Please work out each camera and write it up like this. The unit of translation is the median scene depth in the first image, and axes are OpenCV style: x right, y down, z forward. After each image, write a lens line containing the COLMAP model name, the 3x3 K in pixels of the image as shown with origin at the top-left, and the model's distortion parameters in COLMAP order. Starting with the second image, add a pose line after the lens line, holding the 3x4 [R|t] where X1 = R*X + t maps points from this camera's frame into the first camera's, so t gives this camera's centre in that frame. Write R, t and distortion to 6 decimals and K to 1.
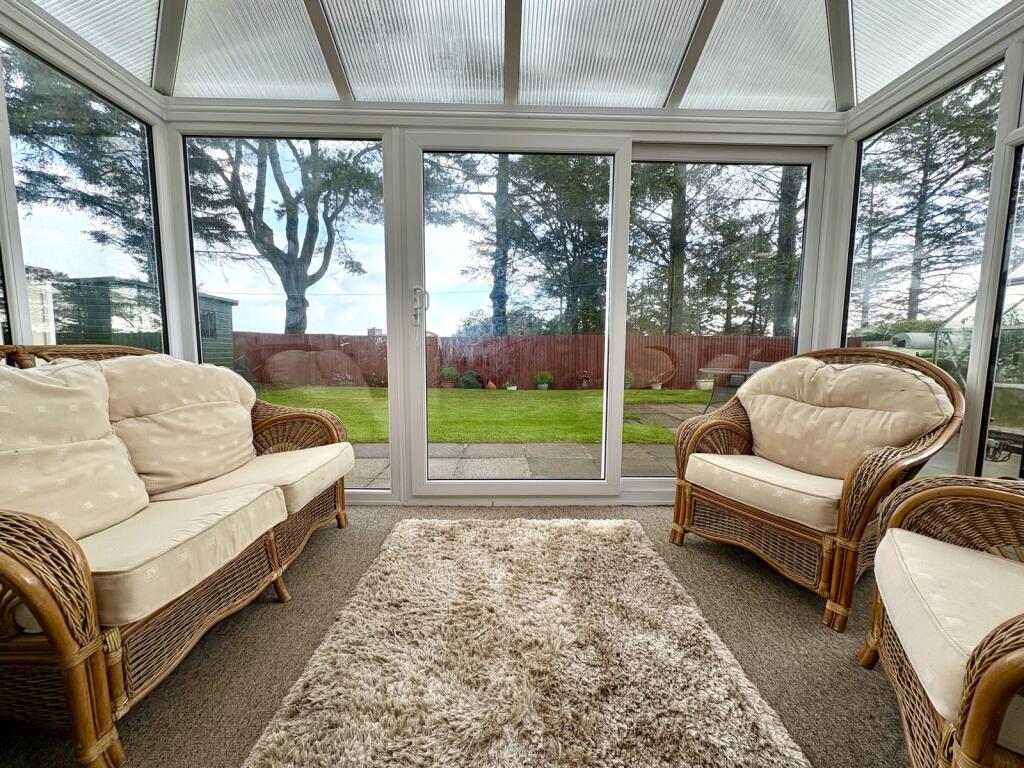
lens RADIAL K [[407.2, 0, 509.7], [0, 407.2, 383.4], [0, 0, 1]] dist [0.001835, -0.000148]
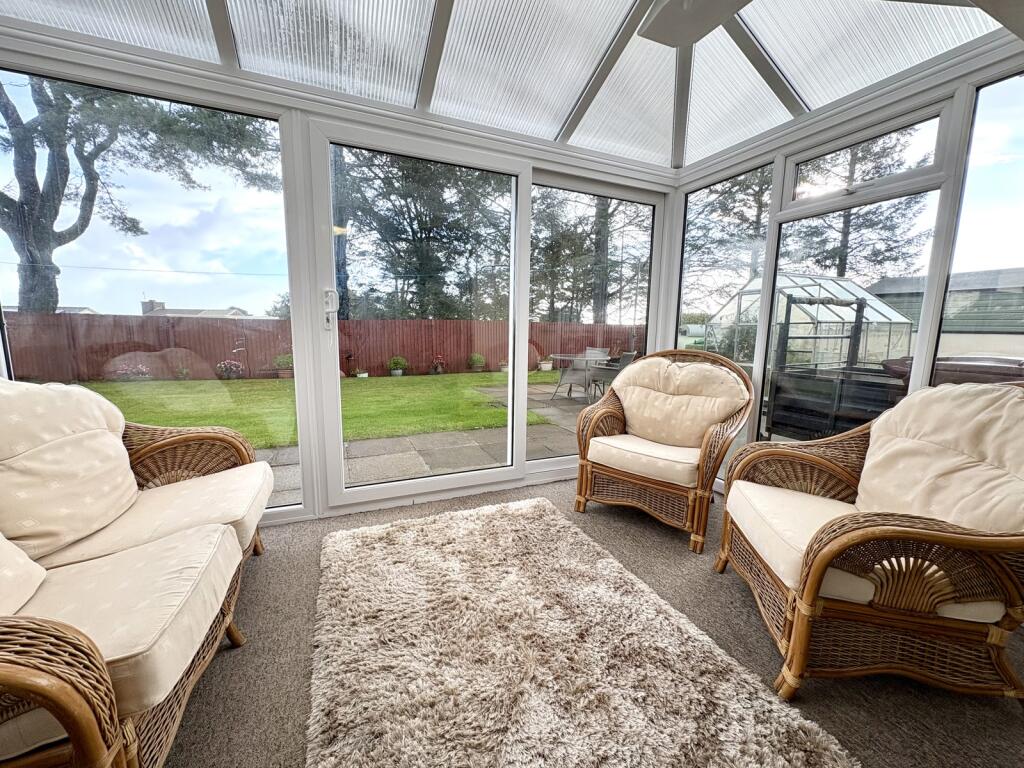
lens RADIAL K [[407.2, 0, 509.7], [0, 407.2, 383.4], [0, 0, 1]] dist [0.001835, -0.000148]
pose [[0.924294, -0.046254, 0.378868, -0.262588], [0.027990, 0.998171, 0.053575, -0.073298], [-0.380653, -0.038915, 0.923899, -0.048854]]
